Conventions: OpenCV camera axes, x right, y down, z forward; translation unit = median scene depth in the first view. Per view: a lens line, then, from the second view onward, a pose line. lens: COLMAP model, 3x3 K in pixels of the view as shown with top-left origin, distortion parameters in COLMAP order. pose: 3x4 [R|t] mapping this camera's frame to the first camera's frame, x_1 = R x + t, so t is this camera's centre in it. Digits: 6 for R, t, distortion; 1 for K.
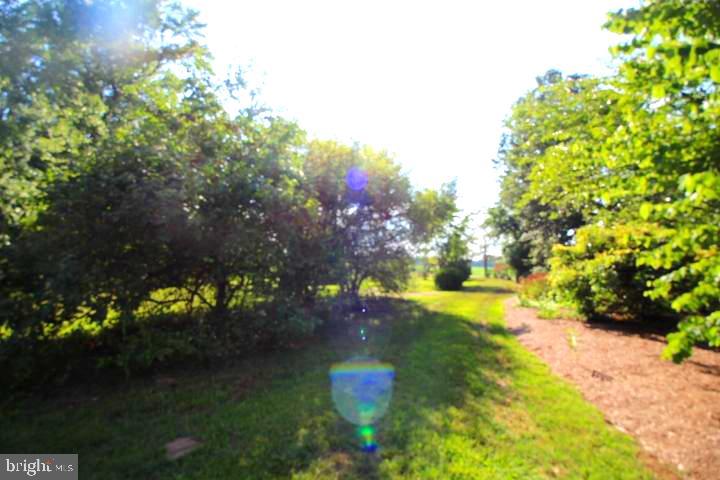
lens RADIAL K [[322.3, 0, 359.0], [0, 322.3, 238.7], [0, 0, 1]] dist [-0.030444, -0.003275]
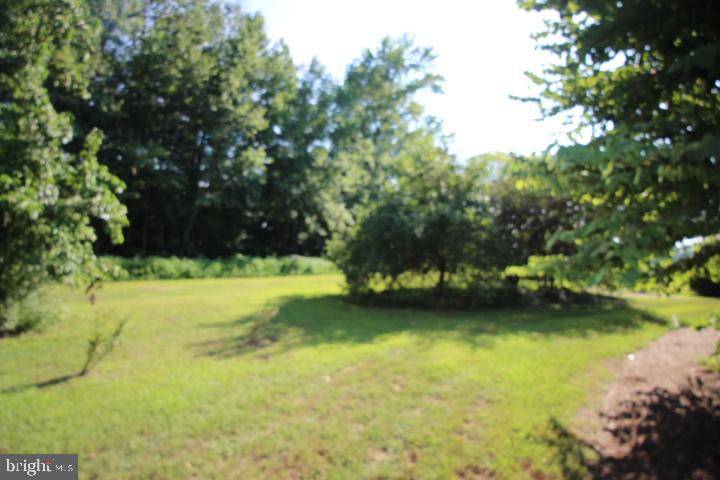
lens RADIAL K [[322.3, 0, 358.0], [0, 322.3, 240.9], [0, 0, 1]] dist [-0.030444, -0.003275]
pose [[0.751975, 0.000941, -0.659191, 0.168849], [0.016273, 0.999668, 0.019991, -0.019068], [0.658991, -0.025759, 0.751710, -0.255867]]
